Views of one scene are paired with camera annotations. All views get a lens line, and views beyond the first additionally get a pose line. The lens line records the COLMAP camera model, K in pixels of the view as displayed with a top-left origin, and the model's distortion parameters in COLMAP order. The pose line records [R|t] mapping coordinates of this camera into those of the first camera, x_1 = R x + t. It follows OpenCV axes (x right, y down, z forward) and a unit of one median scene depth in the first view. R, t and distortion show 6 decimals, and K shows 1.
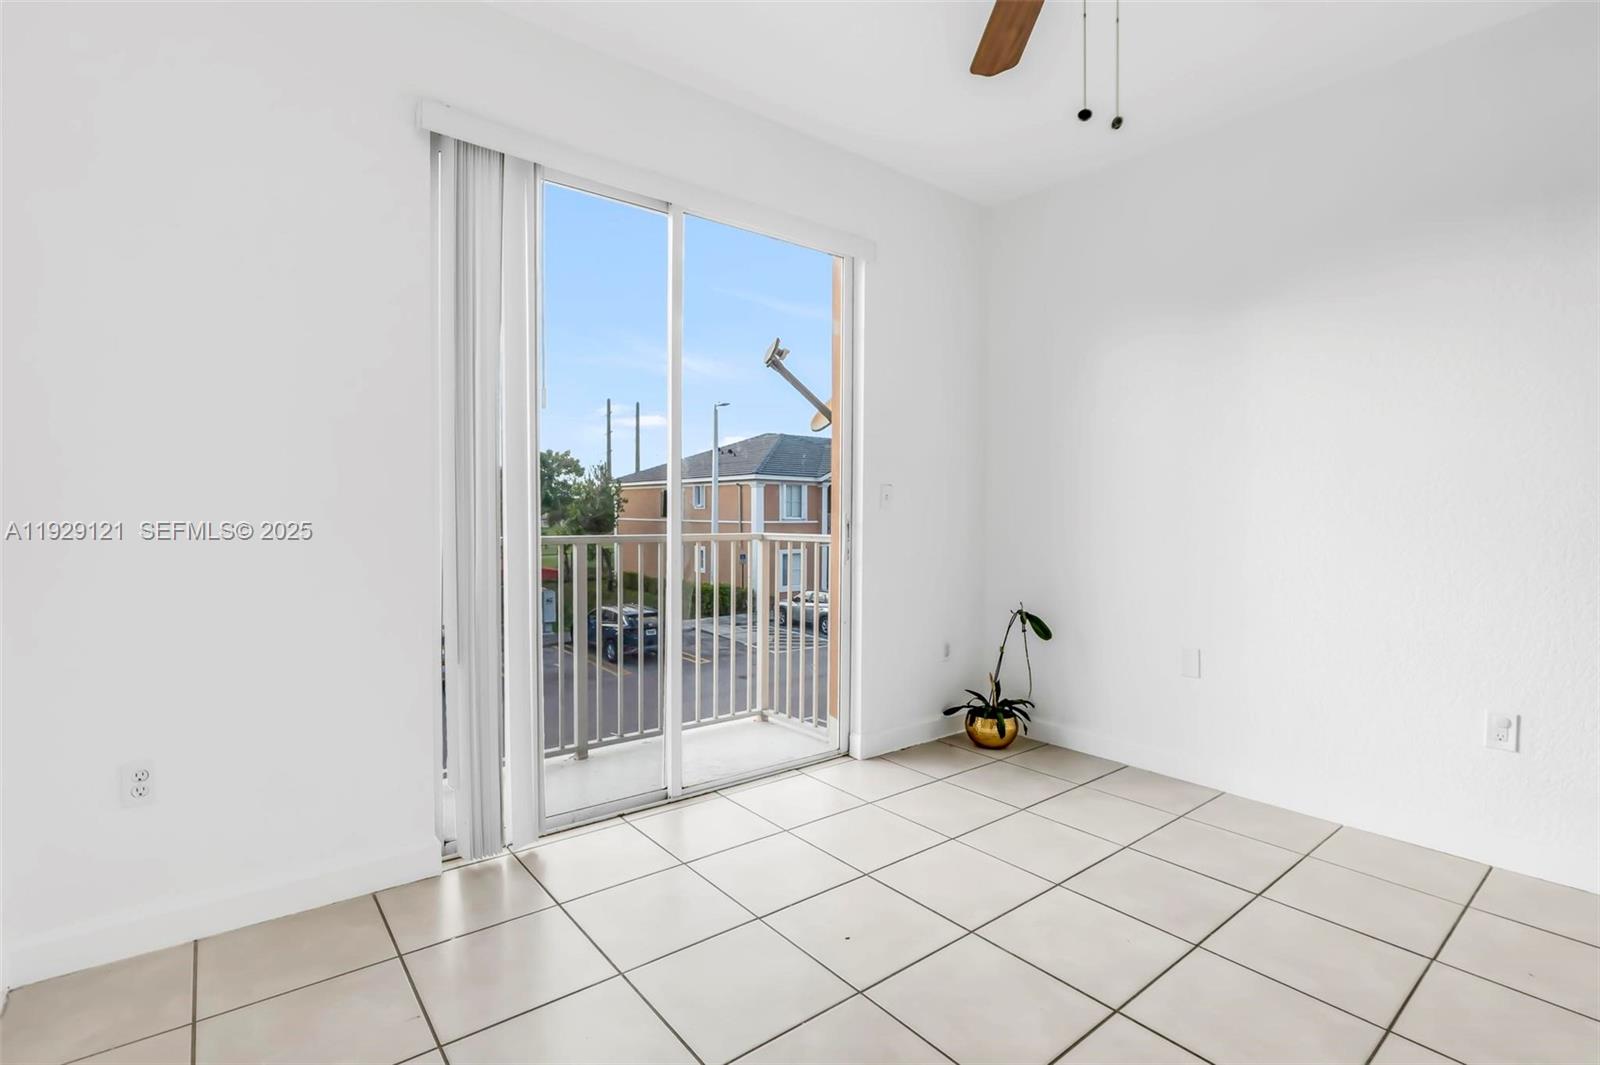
lens RADIAL K [[759.4, 0, 782.6], [0, 759.4, 512.0], [0, 0, 1]] dist [-0.019898, 0.000833]
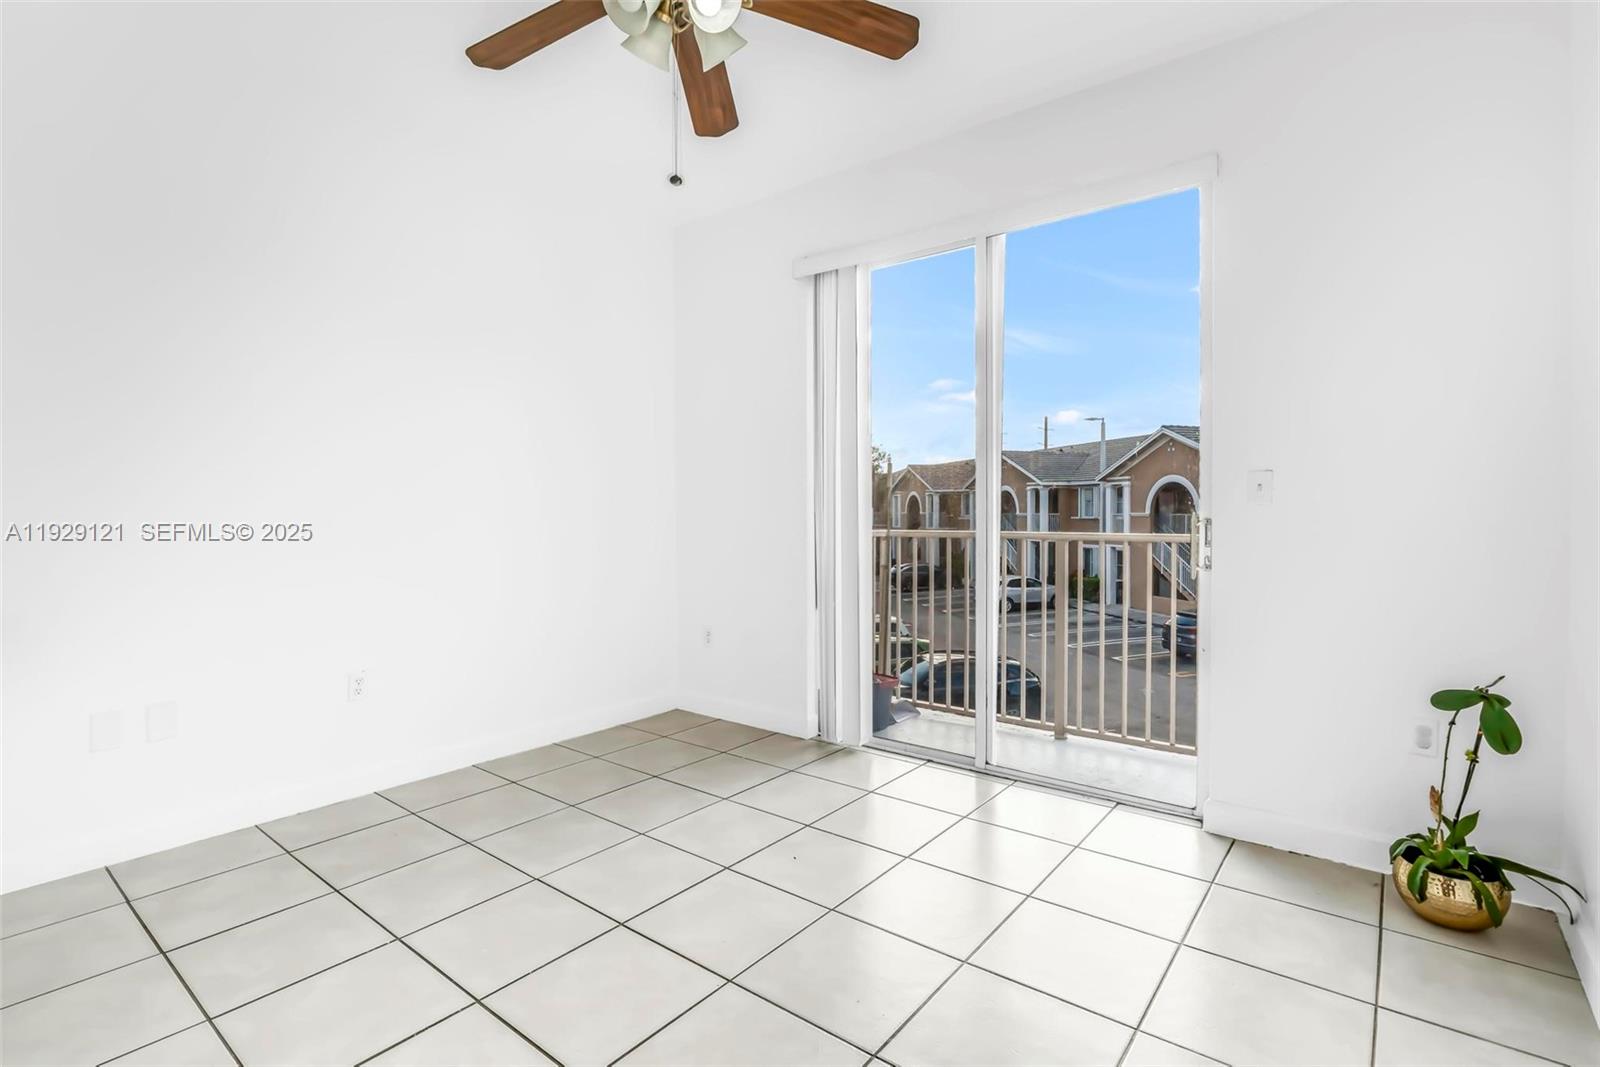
lens RADIAL K [[759.4, 0, 782.6], [0, 759.4, 513.0], [0, 0, 1]] dist [-0.019898, 0.000833]
pose [[0.203476, -0.002671, -0.979076, 0.804403], [0.011907, 0.999929, -0.000254, -0.000321], [0.979008, -0.011607, 0.203493, 0.452331]]
